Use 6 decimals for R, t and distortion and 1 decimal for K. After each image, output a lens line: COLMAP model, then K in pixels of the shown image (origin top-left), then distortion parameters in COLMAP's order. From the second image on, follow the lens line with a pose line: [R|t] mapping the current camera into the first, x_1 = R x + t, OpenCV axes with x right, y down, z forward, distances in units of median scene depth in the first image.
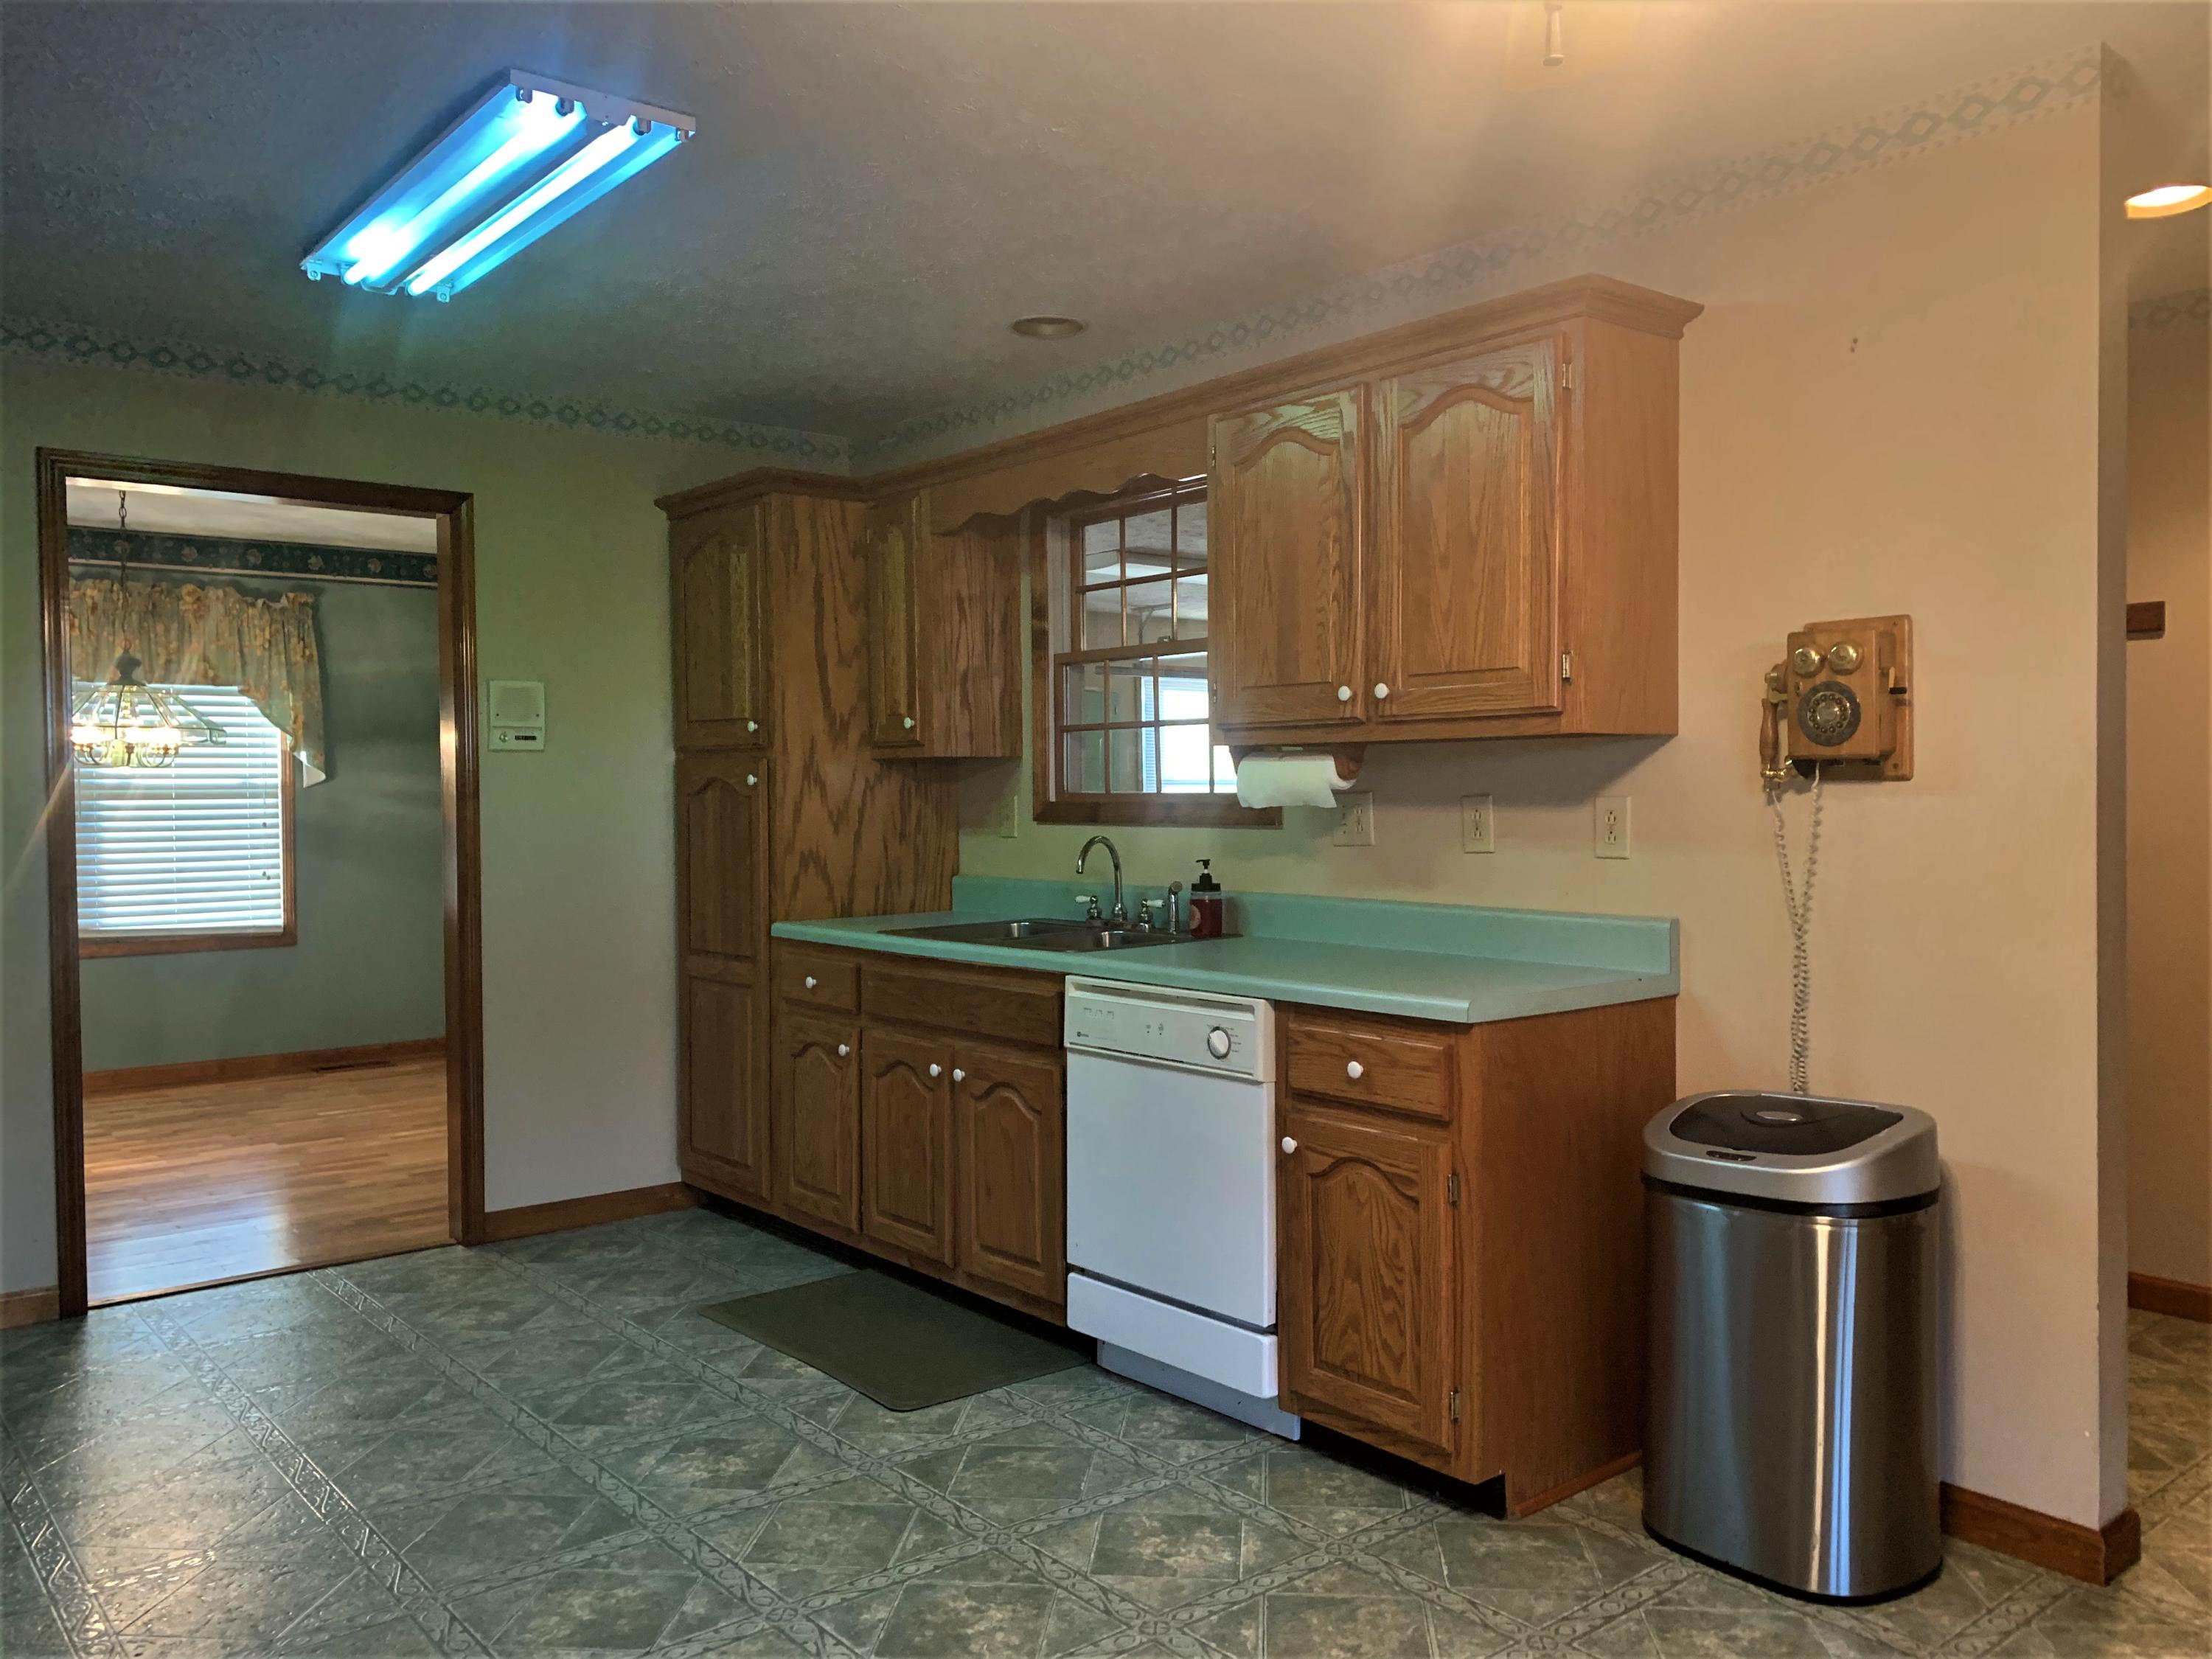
lens RADIAL K [[1693.2, 0, 1117.6], [0, 1693.2, 842.6], [0, 0, 1]] dist [0.011252, -0.004928]
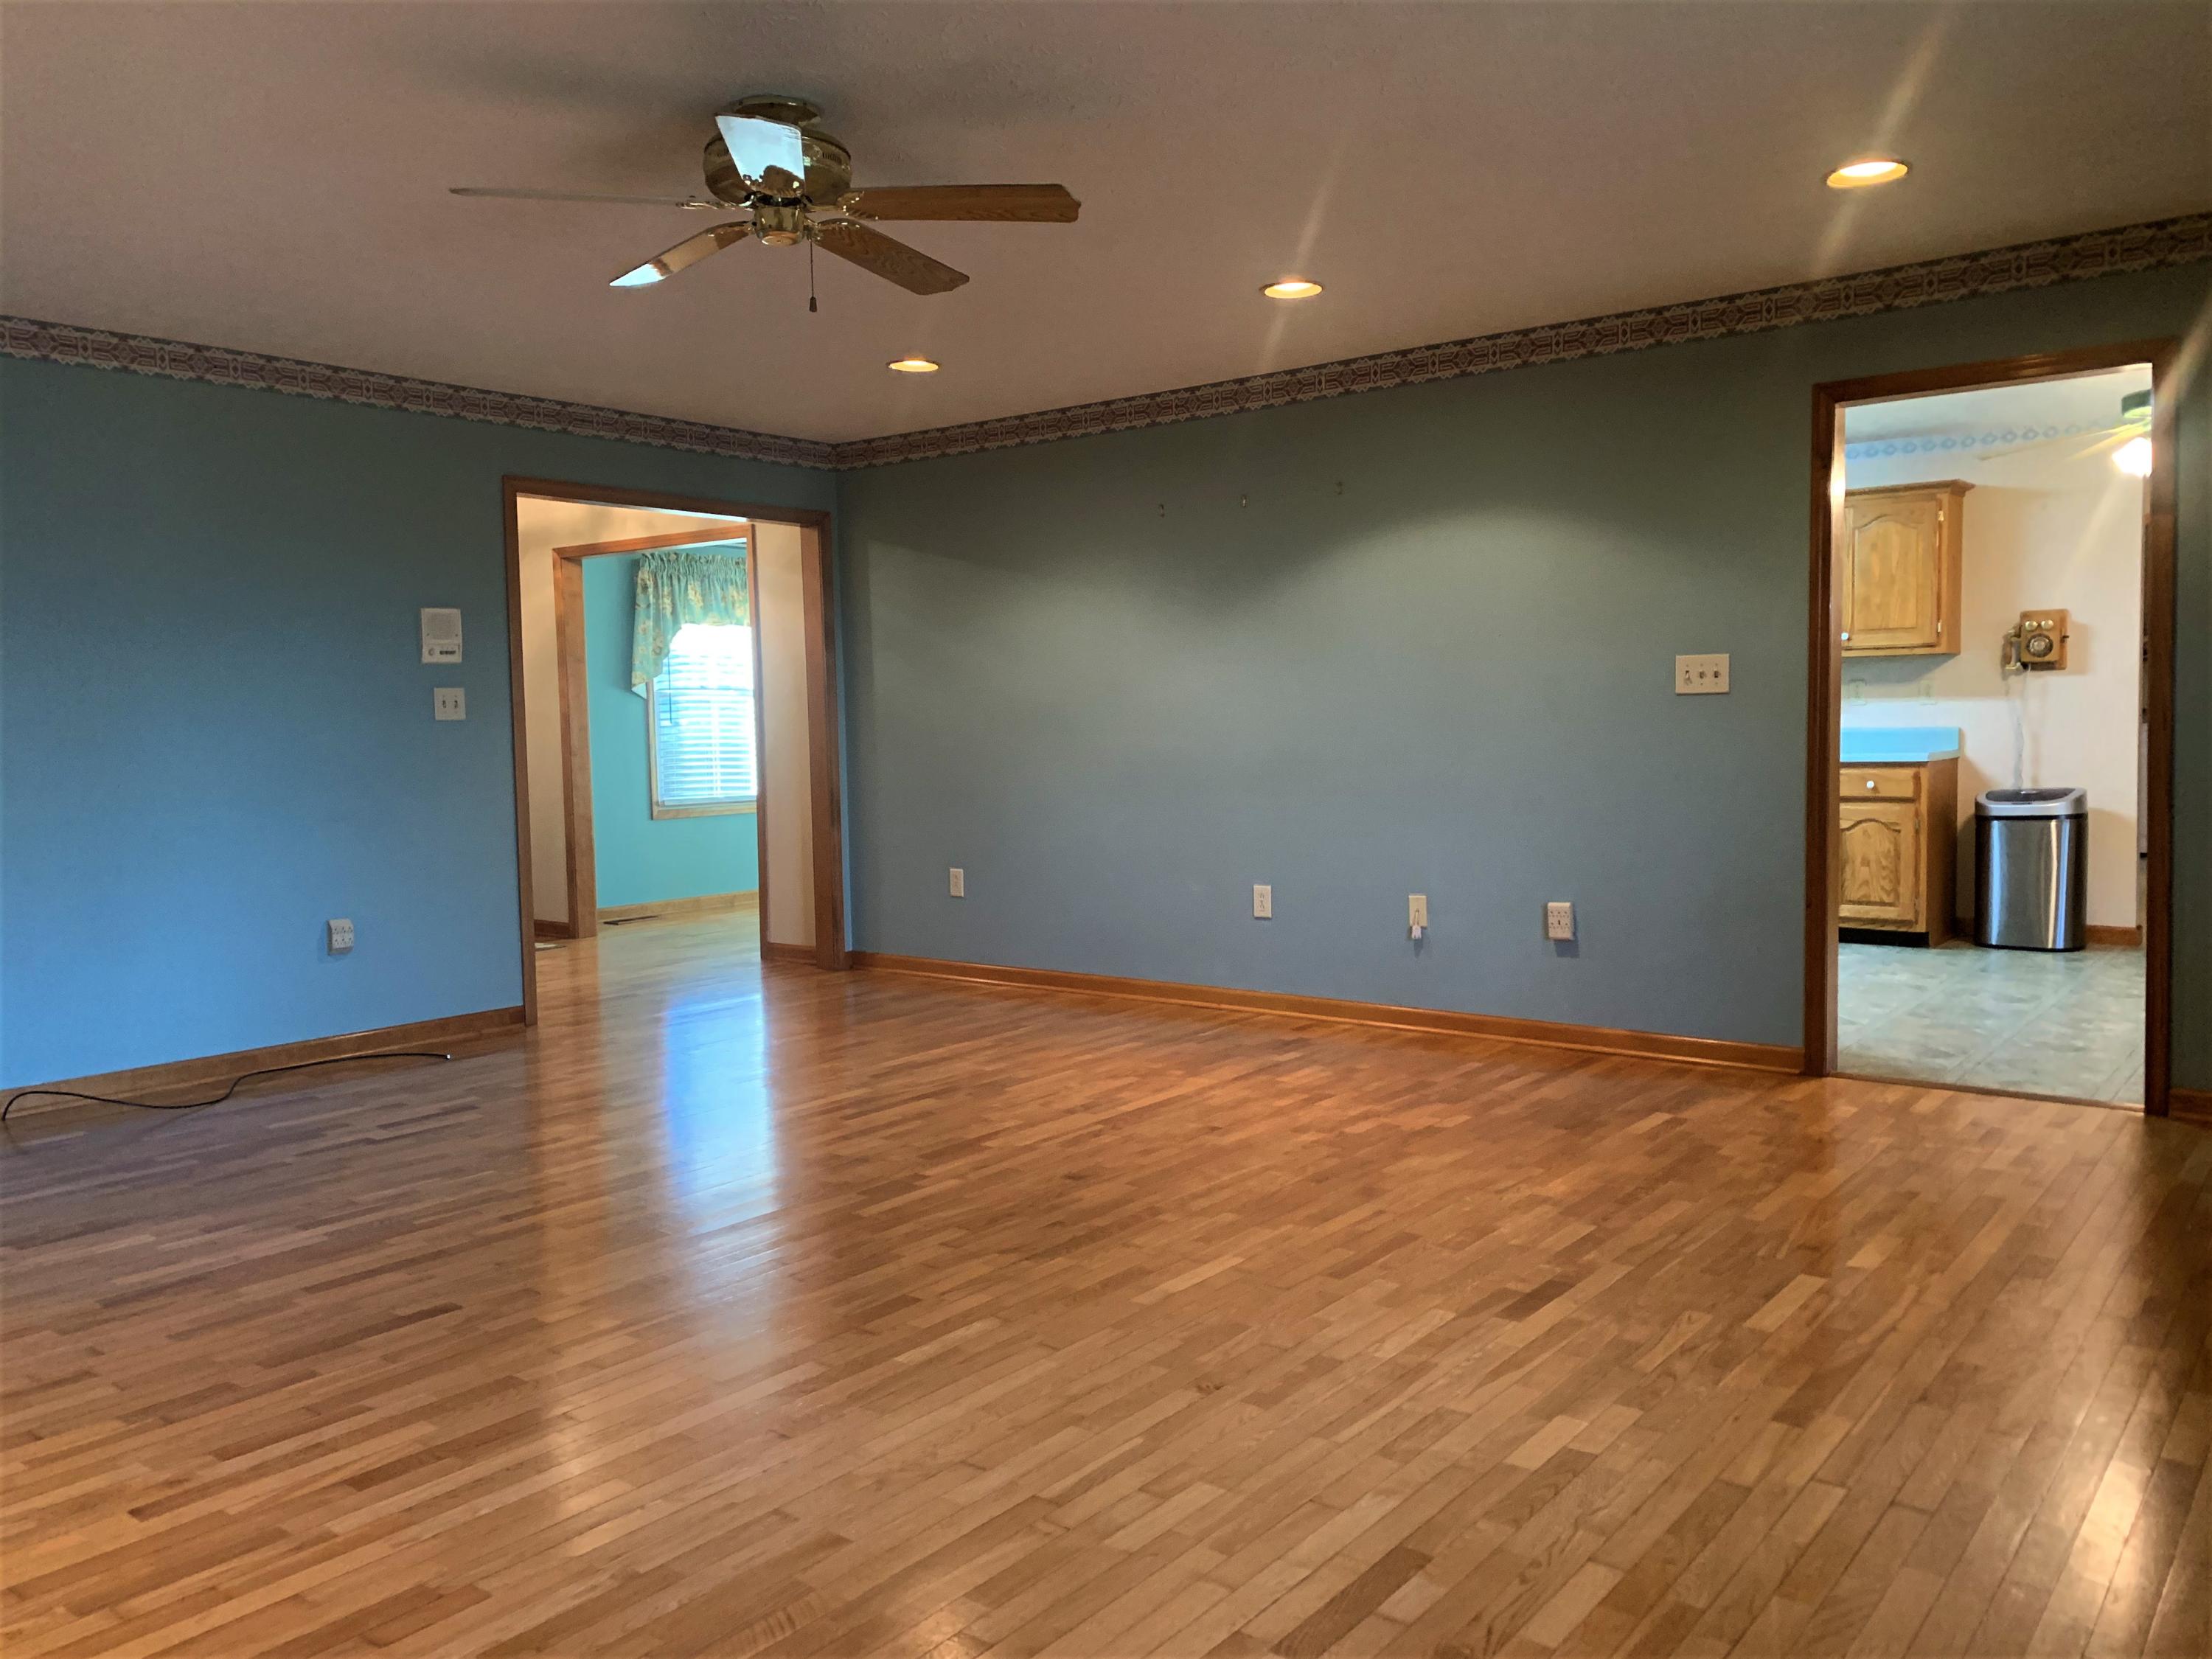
lens RADIAL K [[1693.2, 0, 1107.4], [0, 1693.2, 841.1], [0, 0, 1]] dist [0.011252, -0.004928]
pose [[0.976960, -0.029890, 0.211317, -1.593774], [0.018885, 0.998367, 0.053908, 0.060222], [-0.212583, -0.048675, 0.975930, -1.328115]]
